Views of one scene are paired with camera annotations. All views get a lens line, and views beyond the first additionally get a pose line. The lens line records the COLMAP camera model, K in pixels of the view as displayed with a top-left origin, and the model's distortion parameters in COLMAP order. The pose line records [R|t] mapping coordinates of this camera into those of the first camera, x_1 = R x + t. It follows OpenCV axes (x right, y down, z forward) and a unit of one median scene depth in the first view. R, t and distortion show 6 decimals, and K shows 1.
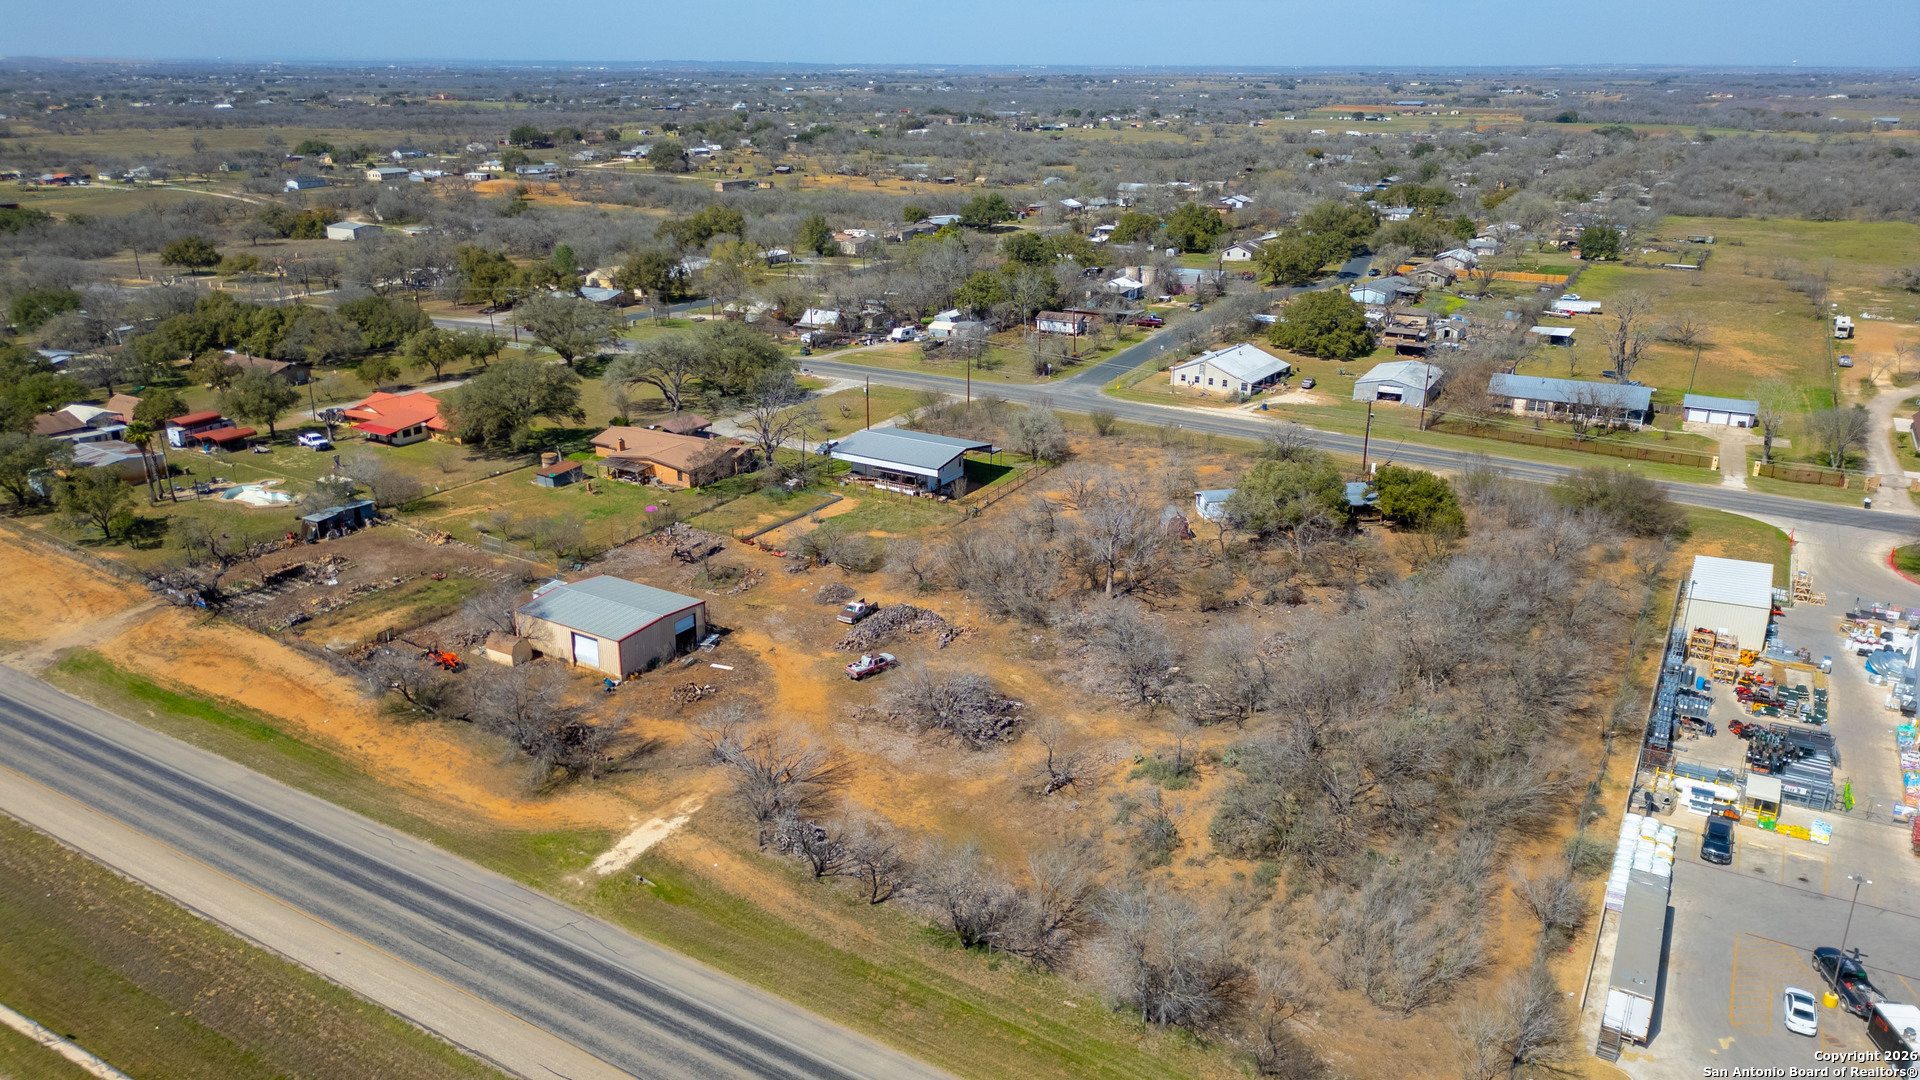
lens RADIAL K [[1336.5, 0, 951.6], [0, 1336.5, 538.4], [0, 0, 1]] dist [0.085060, -0.089390]
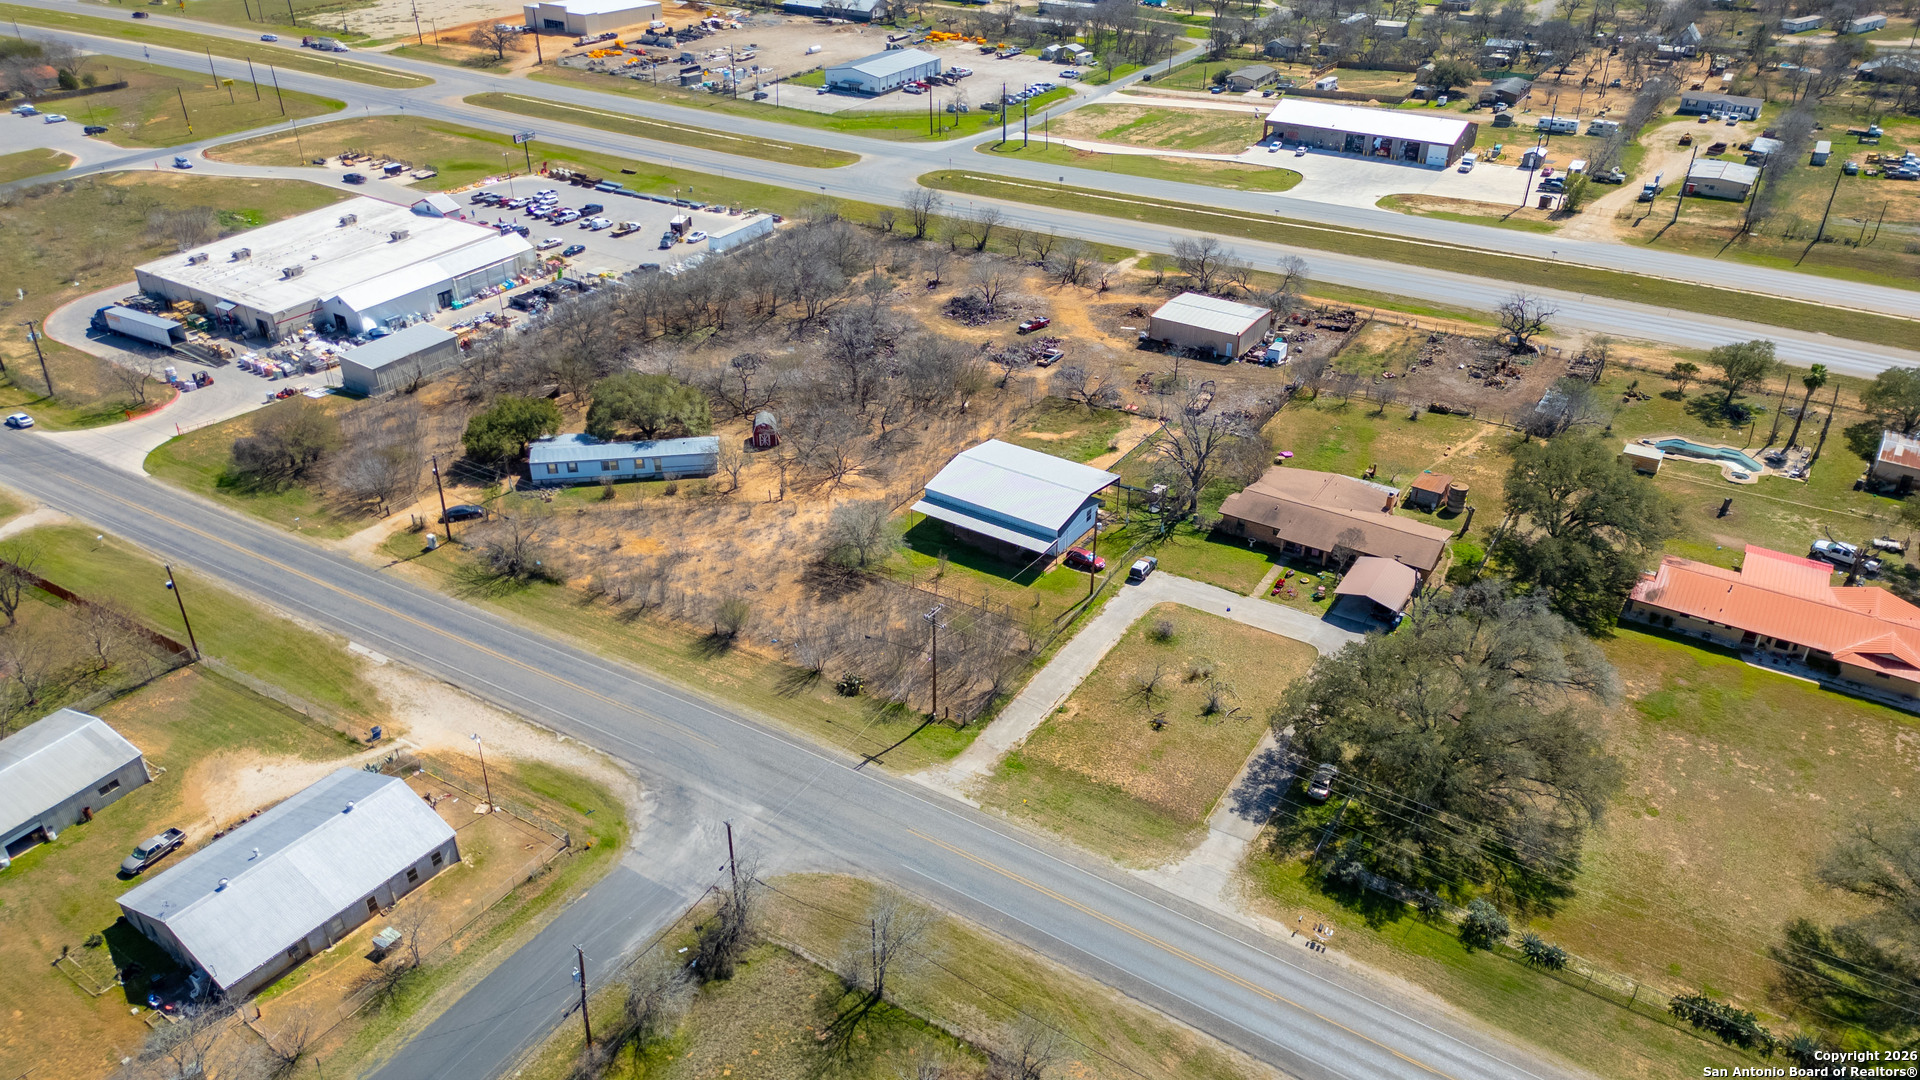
lens RADIAL K [[1336.5, 0, 951.6], [0, 1336.5, 538.4], [0, 0, 1]] dist [0.085060, -0.089390]
pose [[-0.999247, -0.022232, 0.031811, -0.016083], [0.010239, 0.639615, 0.768628, -0.889506], [-0.037434, 0.768374, -0.638905, 2.033409]]
